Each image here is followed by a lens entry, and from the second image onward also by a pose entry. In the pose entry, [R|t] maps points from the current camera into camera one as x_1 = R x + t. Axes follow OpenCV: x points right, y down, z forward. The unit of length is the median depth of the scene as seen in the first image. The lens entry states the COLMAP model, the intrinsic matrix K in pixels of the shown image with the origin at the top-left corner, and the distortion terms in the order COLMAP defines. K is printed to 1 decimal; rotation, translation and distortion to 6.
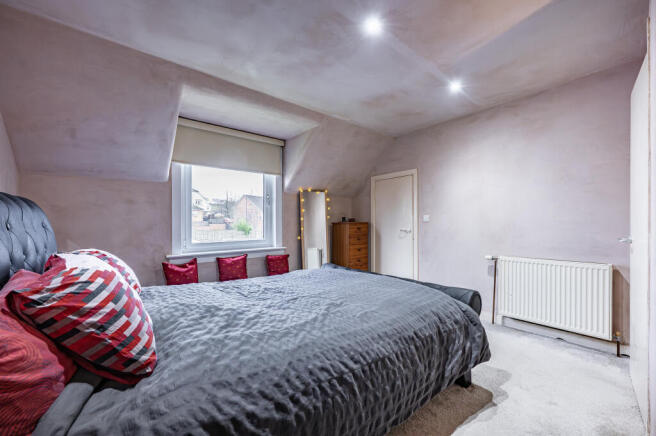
lens RADIAL K [[266.2, 0, 329.3], [0, 266.2, 228.2], [0, 0, 1]] dist [-0.001218, 0.000206]
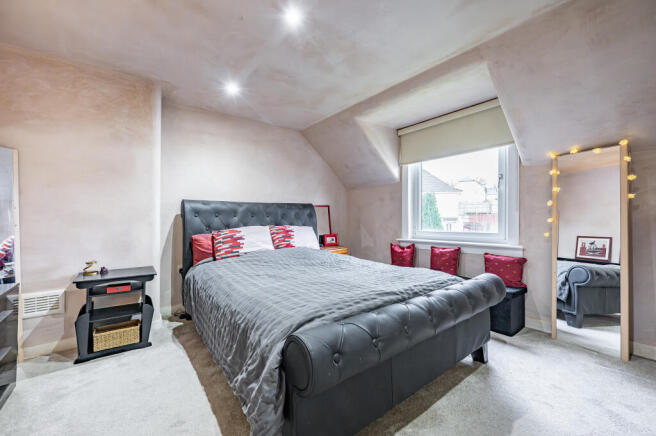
lens RADIAL K [[266.2, 0, 328.2], [0, 266.2, 216.5], [0, 0, 1]] dist [-0.001218, 0.000206]
pose [[-0.021300, 0.001399, -0.999772, 0.626023], [-0.002860, 0.999995, 0.001461, -0.005671], [0.999769, 0.002891, -0.021296, 0.621643]]
